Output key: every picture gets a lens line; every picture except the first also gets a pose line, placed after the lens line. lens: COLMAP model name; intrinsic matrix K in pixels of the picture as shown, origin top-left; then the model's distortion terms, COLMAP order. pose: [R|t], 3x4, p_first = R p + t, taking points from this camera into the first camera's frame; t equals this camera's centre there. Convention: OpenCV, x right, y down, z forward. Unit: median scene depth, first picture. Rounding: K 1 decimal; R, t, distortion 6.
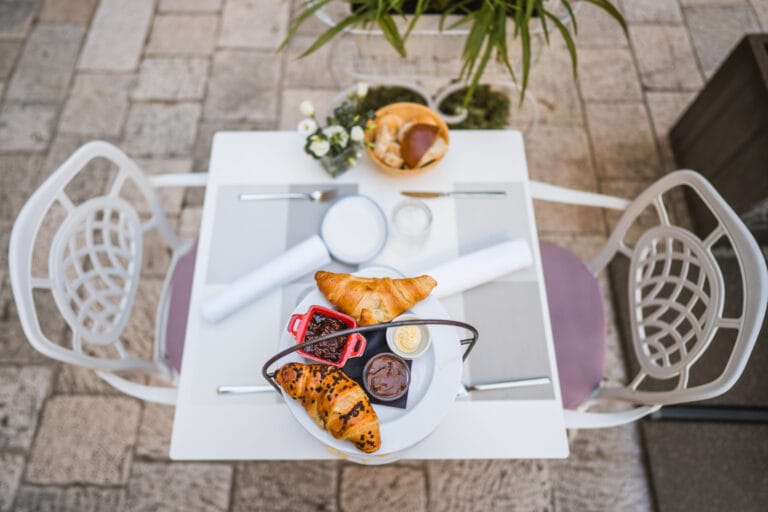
lens RADIAL K [[587.9, 0, 384.0], [0, 587.9, 256.0], [0, 0, 1]] dist [0.002863, 0.001634]
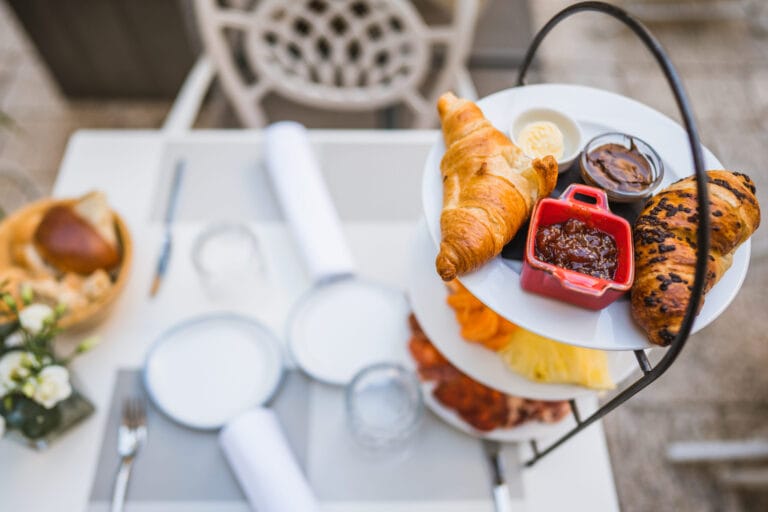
lens RADIAL K [[587.9, 0, 384.0], [0, 587.9, 256.0], [0, 0, 1]] dist [0.002863, 0.001634]
pose [[-0.009578, -0.864746, 0.502119, -0.233374], [0.894866, 0.216669, 0.390217, -0.139631], [-0.446232, 0.453067, 0.771756, 0.432559]]
